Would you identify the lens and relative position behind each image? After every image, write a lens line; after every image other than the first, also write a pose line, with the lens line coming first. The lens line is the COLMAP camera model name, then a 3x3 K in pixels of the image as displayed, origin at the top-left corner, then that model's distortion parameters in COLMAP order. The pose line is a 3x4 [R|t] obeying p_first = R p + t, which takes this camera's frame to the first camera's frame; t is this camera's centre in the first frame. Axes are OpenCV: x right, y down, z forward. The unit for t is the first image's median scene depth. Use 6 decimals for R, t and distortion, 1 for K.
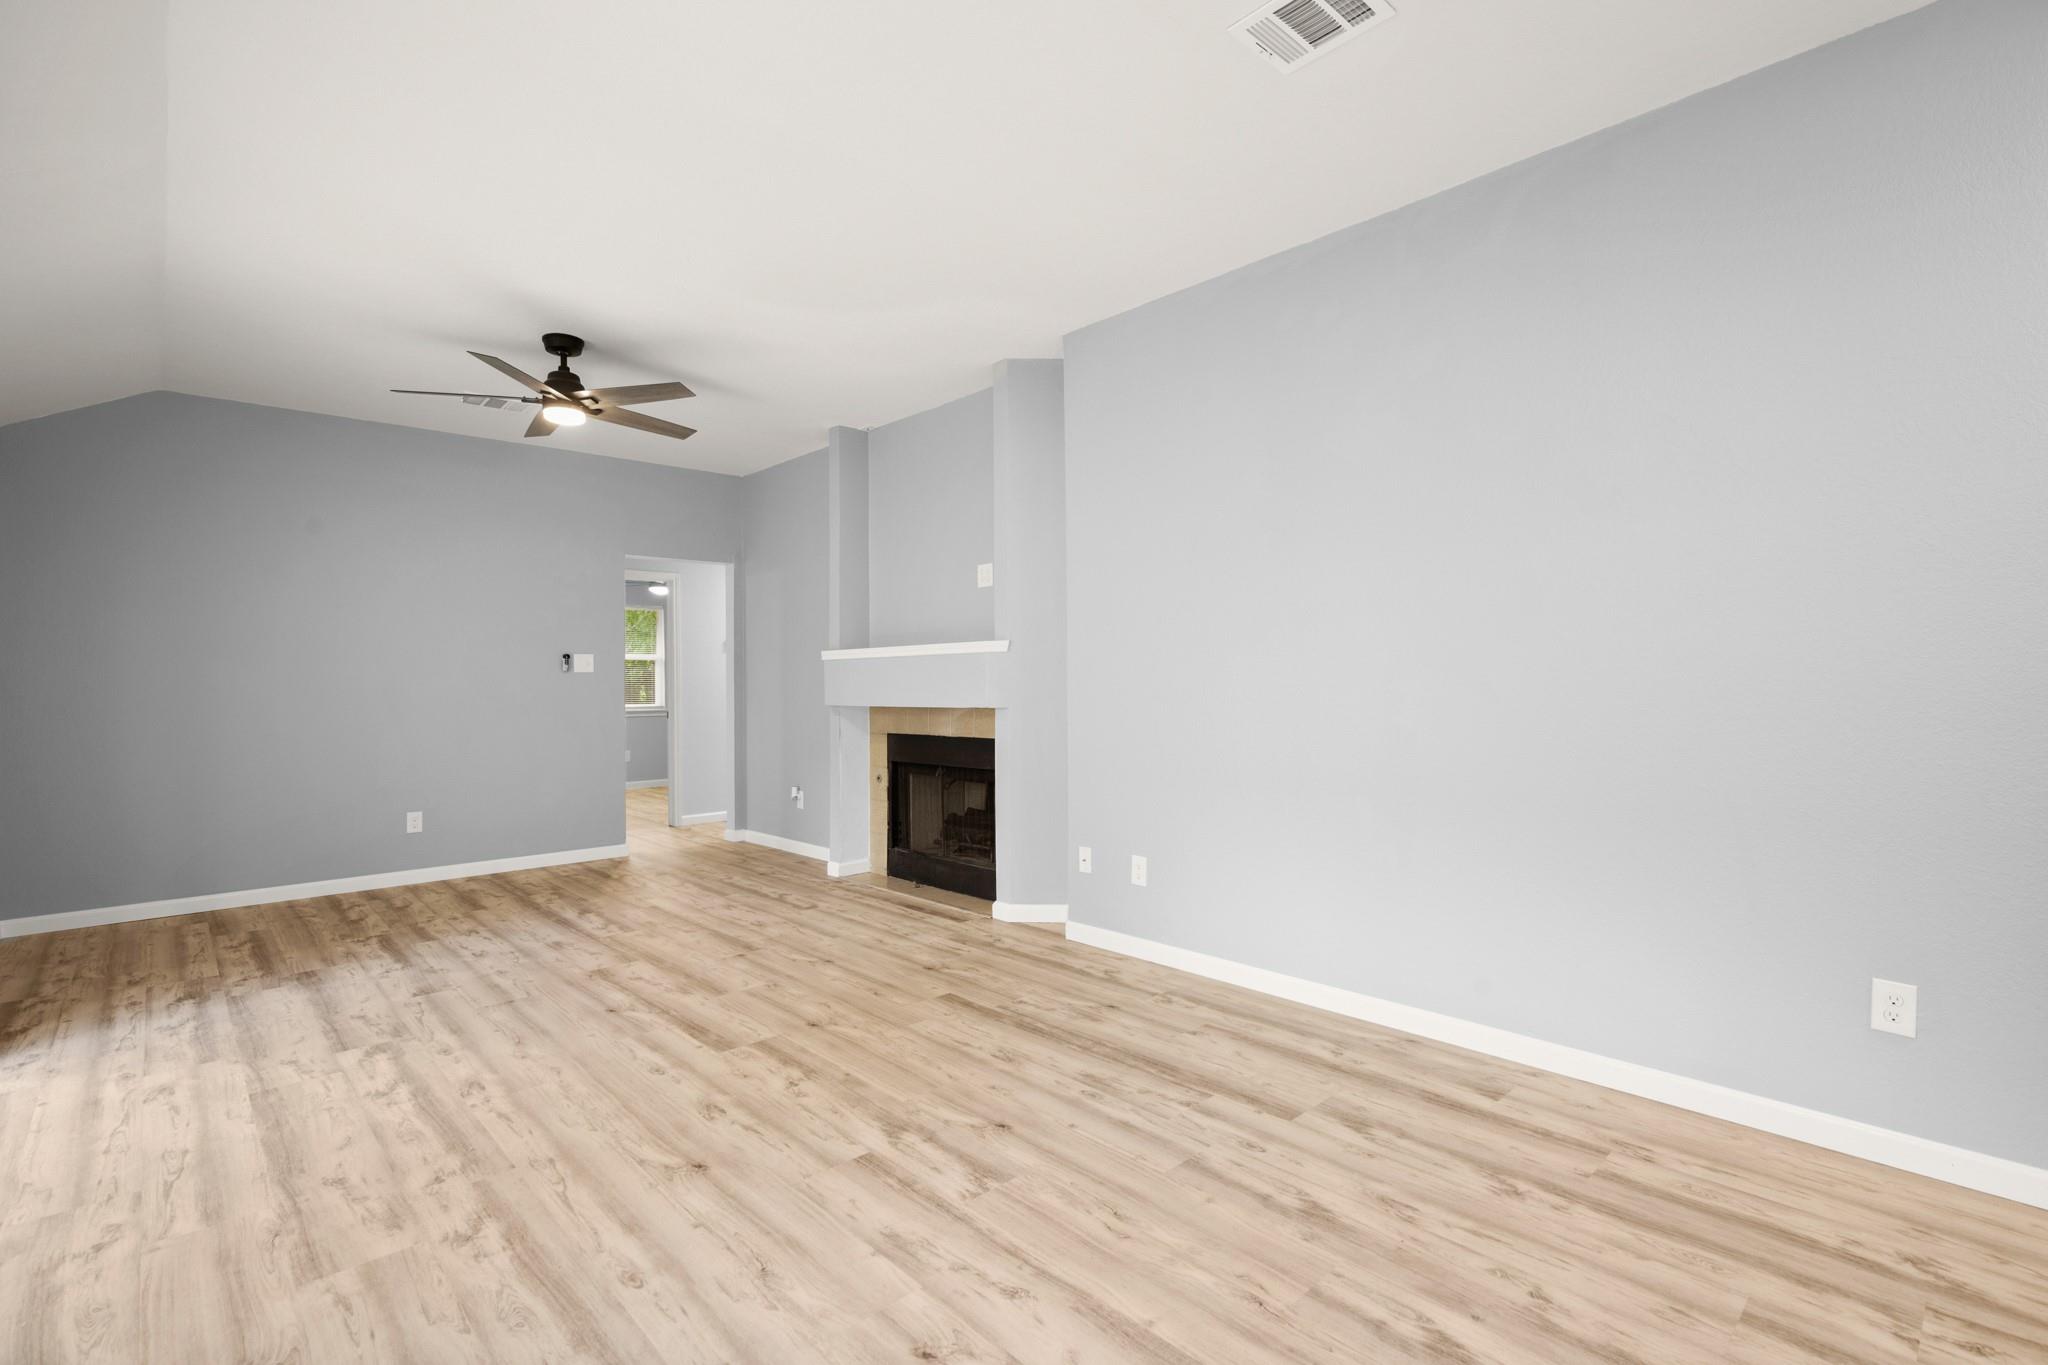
lens RADIAL K [[936.9, 0, 1024.4], [0, 936.9, 684.5], [0, 0, 1]] dist [-0.002740, 0.000012]
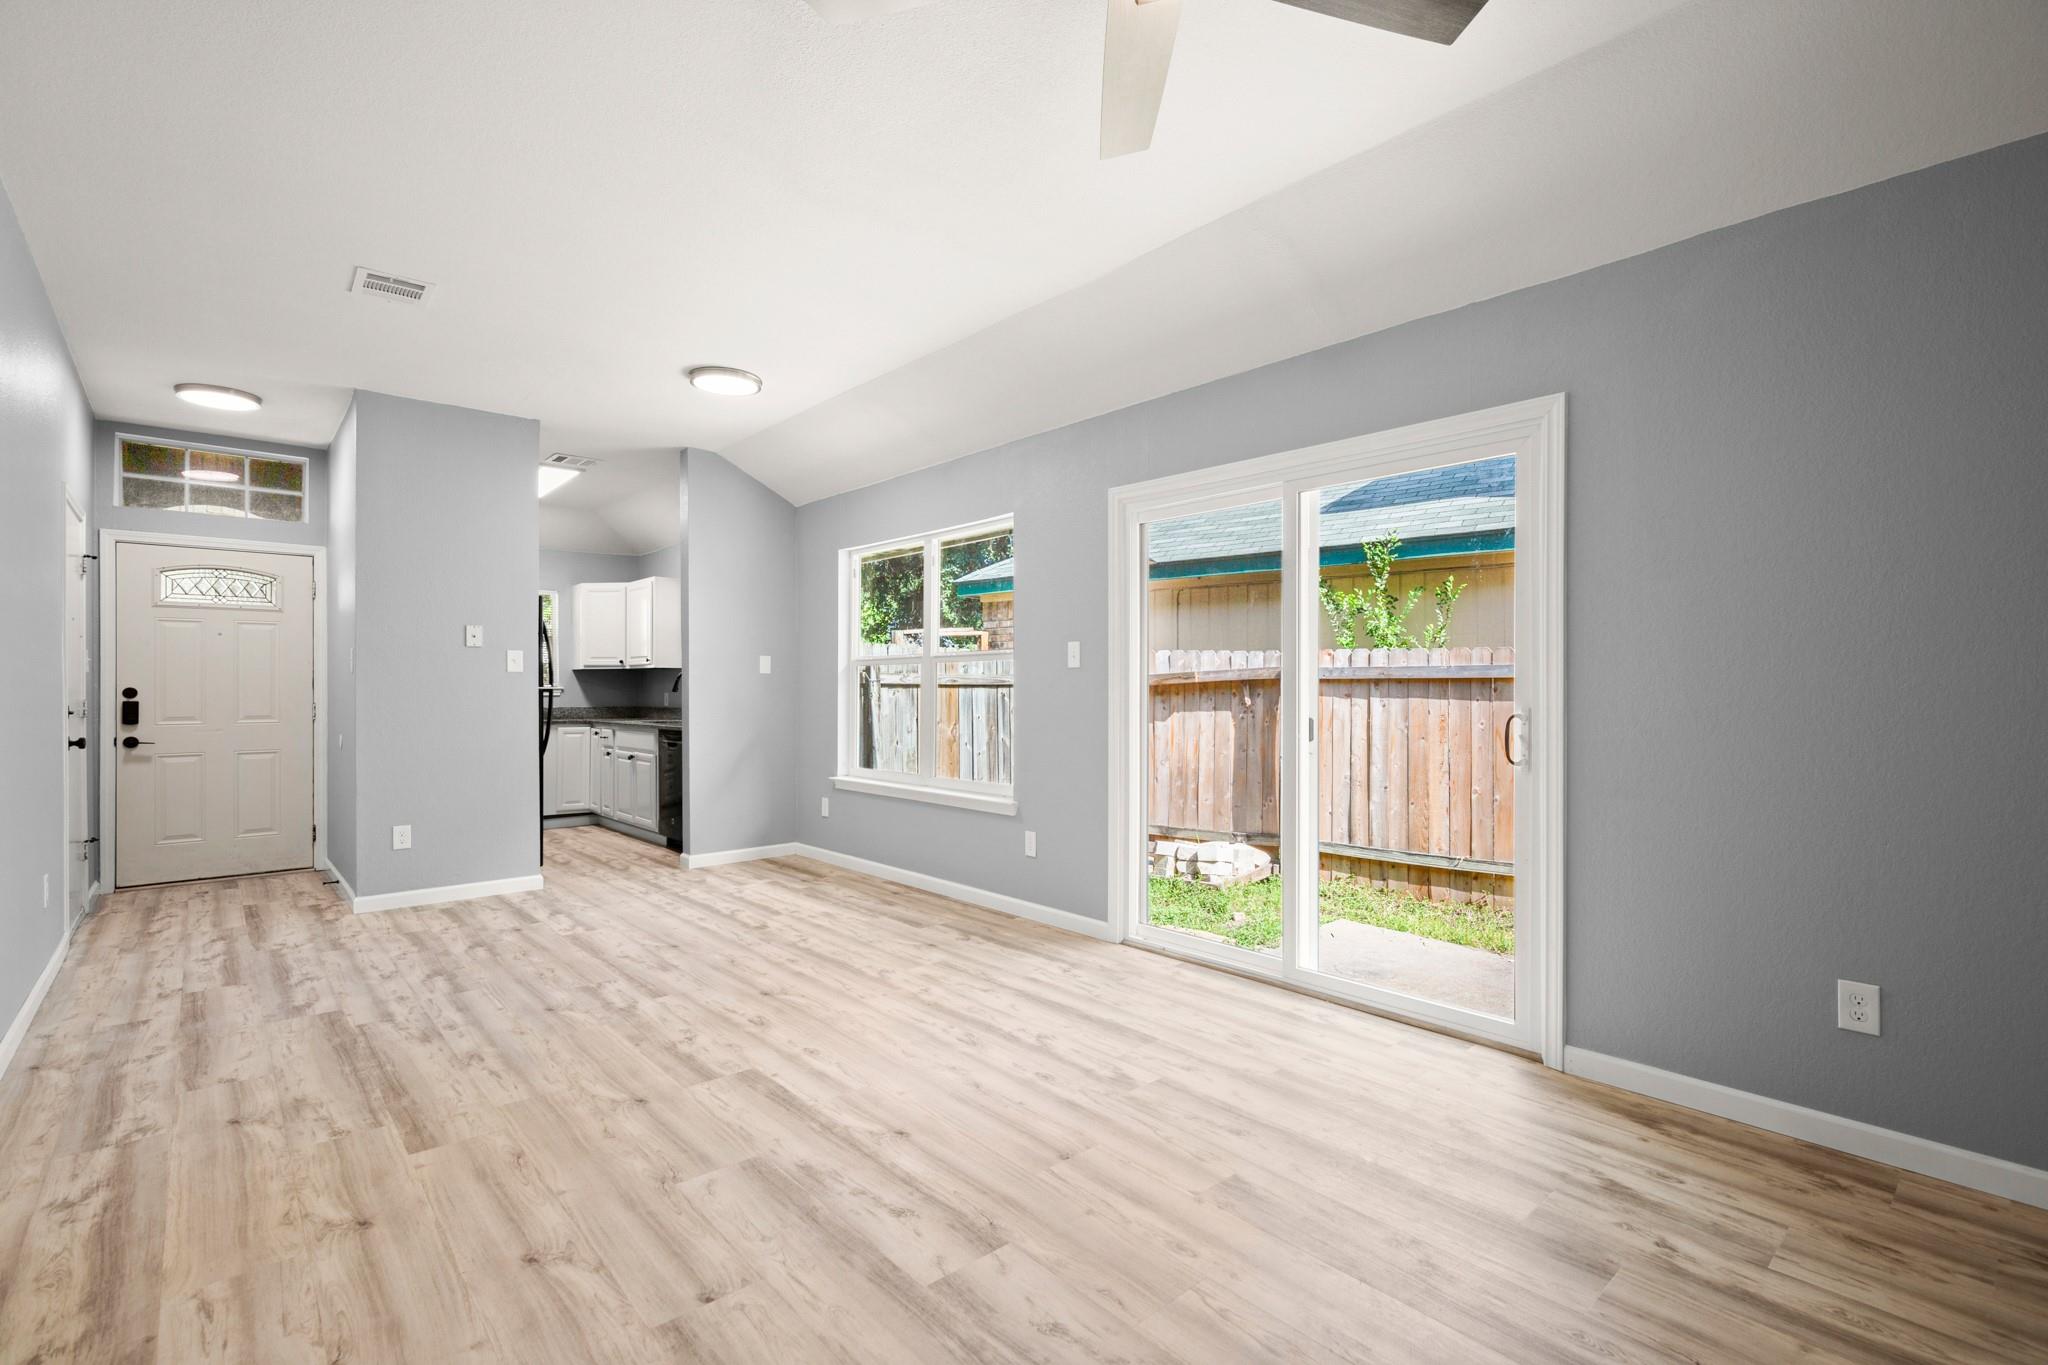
lens RADIAL K [[936.9, 0, 1030.4], [0, 936.9, 679.5], [0, 0, 1]] dist [-0.002740, 0.000012]
pose [[-0.999625, 0.010797, 0.025183, -0.676528], [0.010607, 0.999914, -0.007650, 0.002948], [-0.025264, -0.007380, -0.999654, 2.073646]]
